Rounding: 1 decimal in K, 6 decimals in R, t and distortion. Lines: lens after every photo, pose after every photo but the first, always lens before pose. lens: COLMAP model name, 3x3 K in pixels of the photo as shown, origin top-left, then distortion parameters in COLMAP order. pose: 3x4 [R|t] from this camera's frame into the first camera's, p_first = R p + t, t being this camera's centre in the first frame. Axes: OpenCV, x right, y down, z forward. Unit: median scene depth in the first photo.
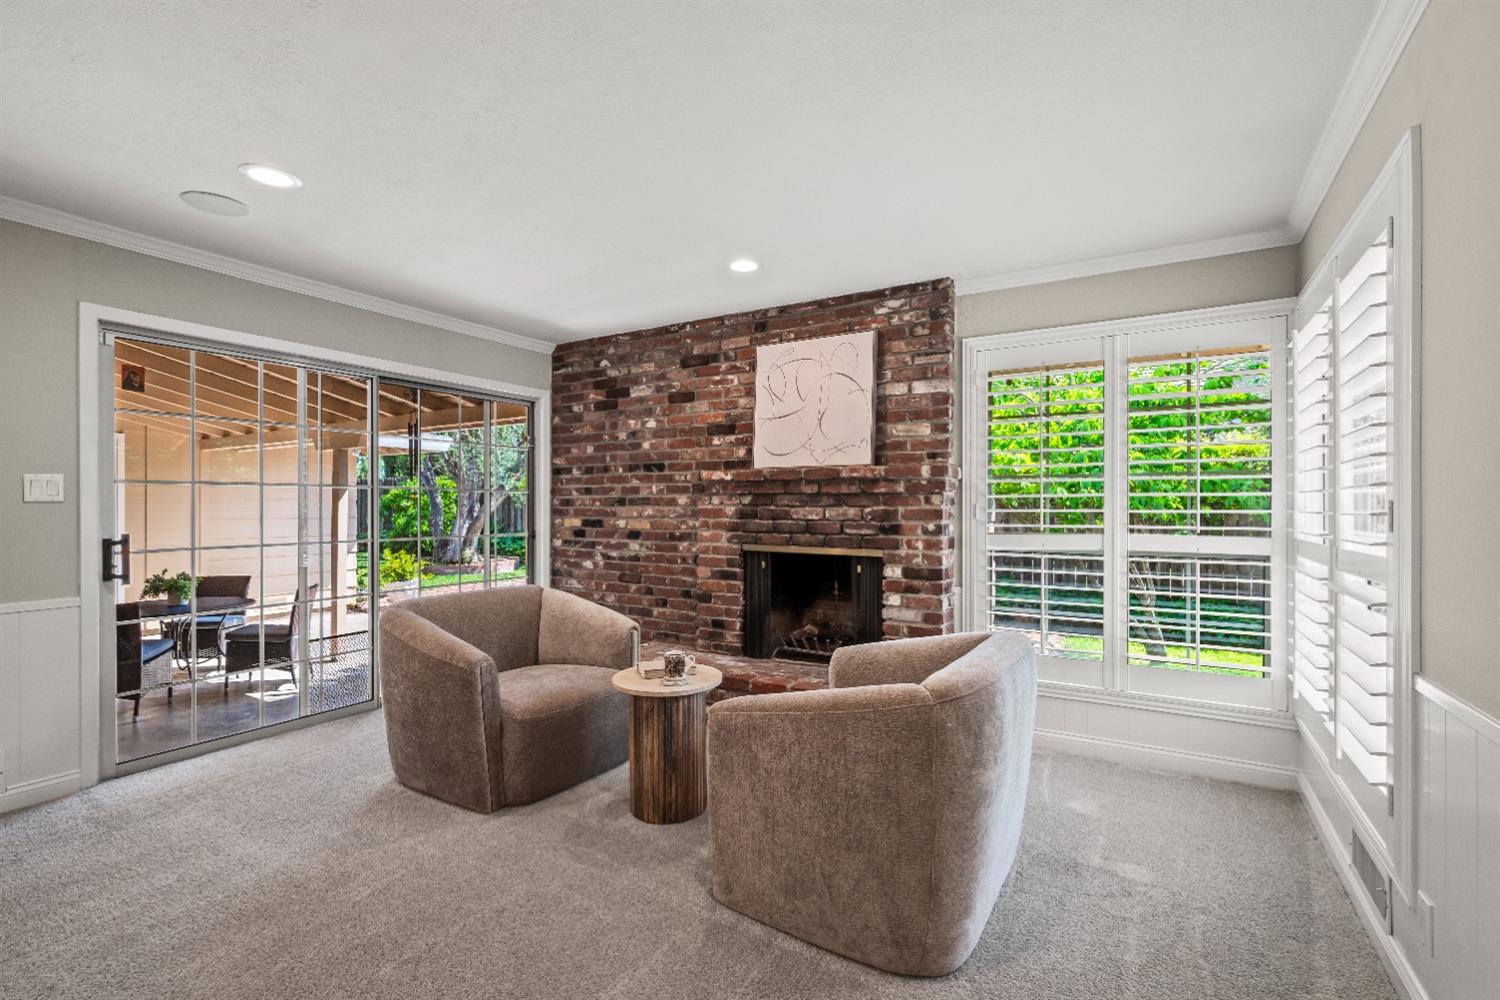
lens RADIAL K [[687.1, 0, 751.1], [0, 687.1, 510.0], [0, 0, 1]] dist [0.000592, 0.000079]
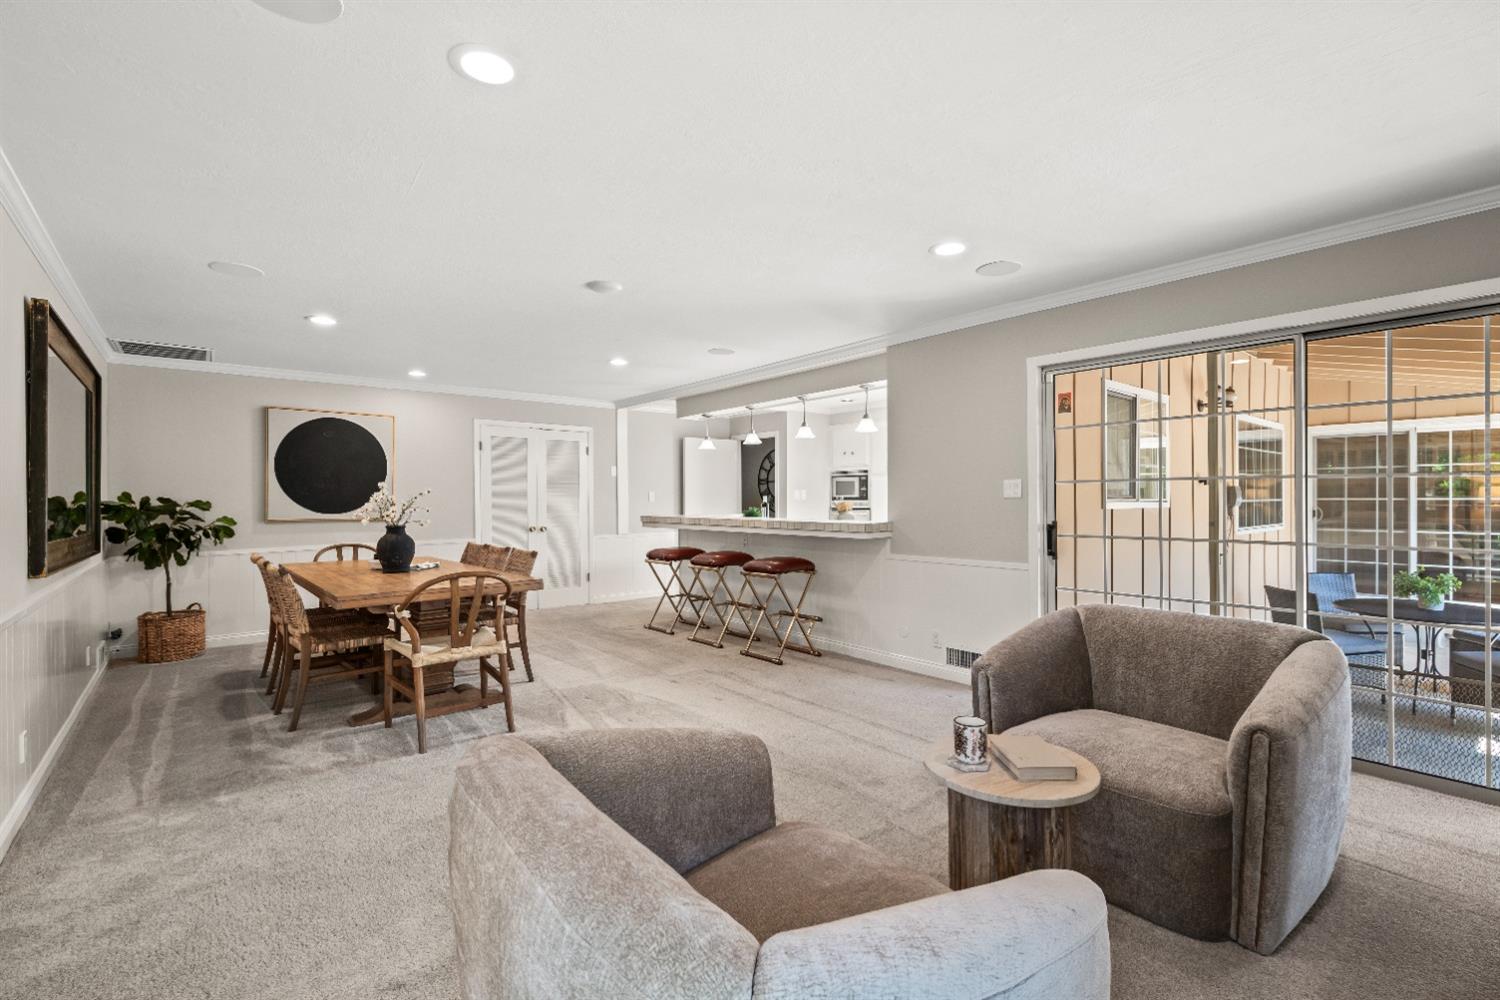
lens RADIAL K [[672.2, 0, 750.0], [0, 672.2, 500.0], [0, 0, 1]] dist [-0.001311, -0.000010]
pose [[-0.340901, 0.000659, -0.940099, 0.512708], [0.000463, 1.000000, 0.000533, -0.008574], [0.940099, -0.000253, -0.340902, 0.893864]]
